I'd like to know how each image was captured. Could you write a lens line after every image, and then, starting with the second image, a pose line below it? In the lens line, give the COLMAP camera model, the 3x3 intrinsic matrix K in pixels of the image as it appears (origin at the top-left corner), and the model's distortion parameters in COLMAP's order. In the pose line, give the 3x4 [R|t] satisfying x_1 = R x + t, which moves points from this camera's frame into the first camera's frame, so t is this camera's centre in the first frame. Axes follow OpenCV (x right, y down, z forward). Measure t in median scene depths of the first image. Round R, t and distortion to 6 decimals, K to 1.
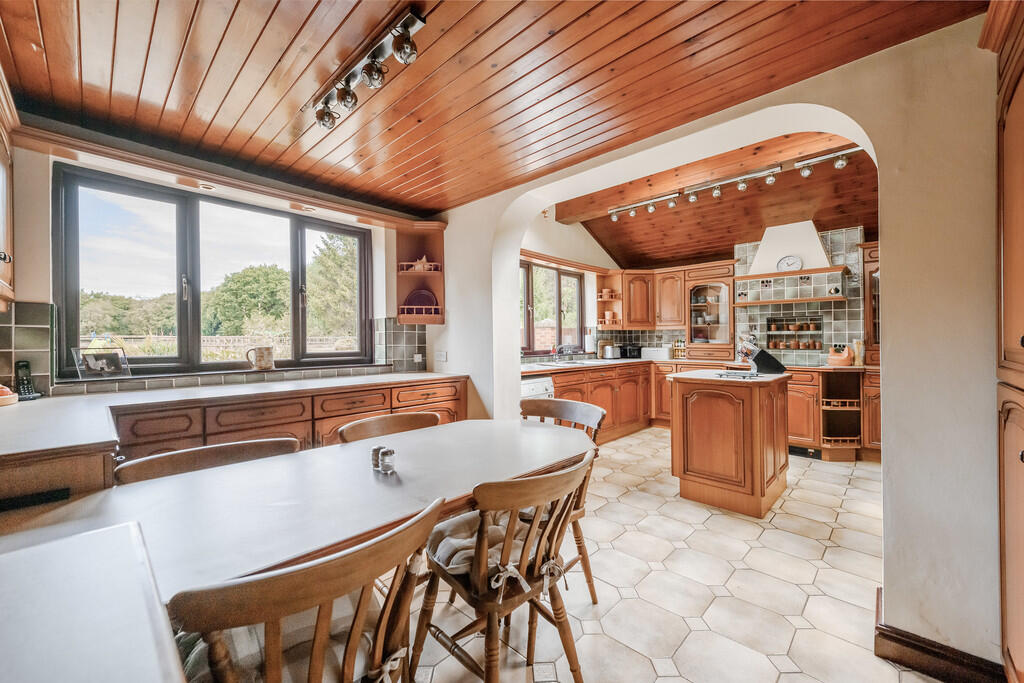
lens RADIAL K [[407.5, 0, 516.6], [0, 407.5, 336.2], [0, 0, 1]] dist [0.002355, -0.000227]
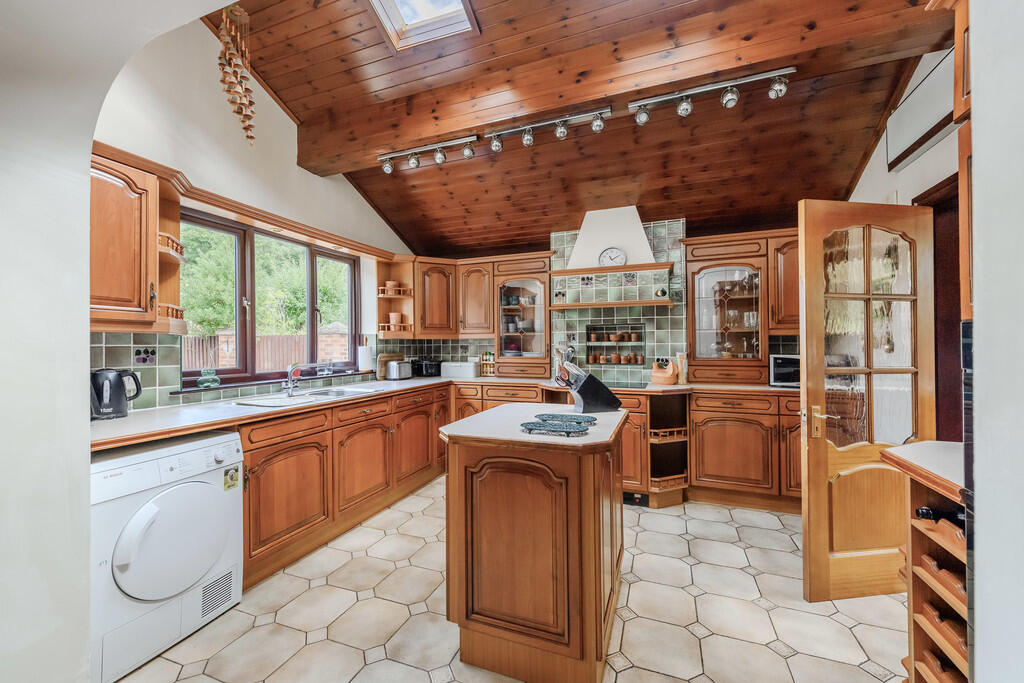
lens RADIAL K [[407.5, 0, 508.9], [0, 407.5, 341.7], [0, 0, 1]] dist [0.002355, -0.000227]
pose [[0.924589, 0.000367, 0.380965, 0.174270], [-0.000547, 1.000000, 0.000364, -0.013270], [-0.380965, -0.000545, 0.924589, 0.330132]]
